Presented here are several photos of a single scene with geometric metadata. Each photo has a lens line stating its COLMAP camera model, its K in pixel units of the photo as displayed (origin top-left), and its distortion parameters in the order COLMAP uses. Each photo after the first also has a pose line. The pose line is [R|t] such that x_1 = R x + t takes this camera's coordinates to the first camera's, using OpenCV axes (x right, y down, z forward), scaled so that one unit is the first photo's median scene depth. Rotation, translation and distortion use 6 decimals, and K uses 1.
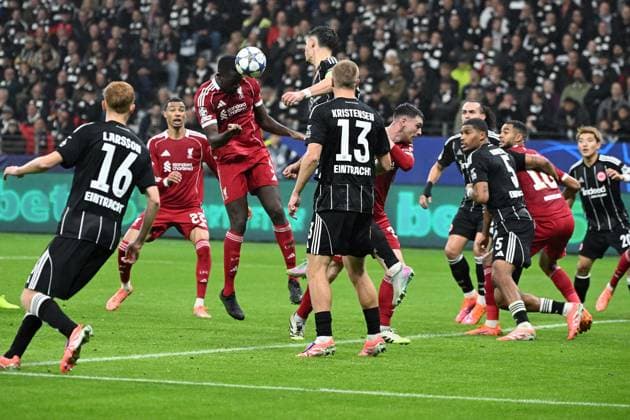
lens RADIAL K [[3197.3, 0, 315.0], [0, 3197.3, 210.0], [0, 0, 1]] dist [-0.301331, -8.783350]
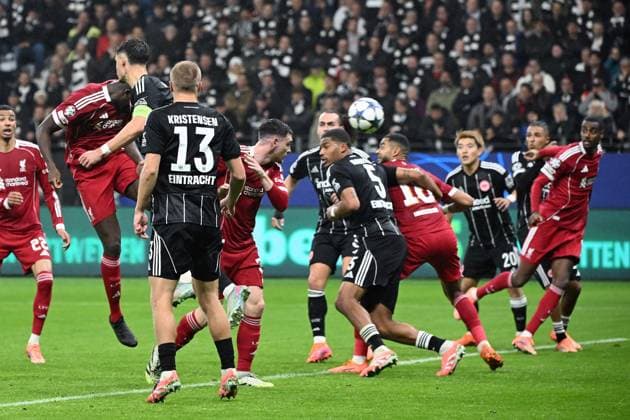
lens RADIAL K [[3197.3, 0, 315.0], [0, 3197.3, 210.0], [0, 0, 1]] dist [-0.301331, -8.783350]
pose [[0.998318, -0.033462, 0.047354, 0.002308], [0.033920, 0.999385, -0.008900, 0.001262], [-0.047027, 0.010491, 0.998839, 0.106198]]
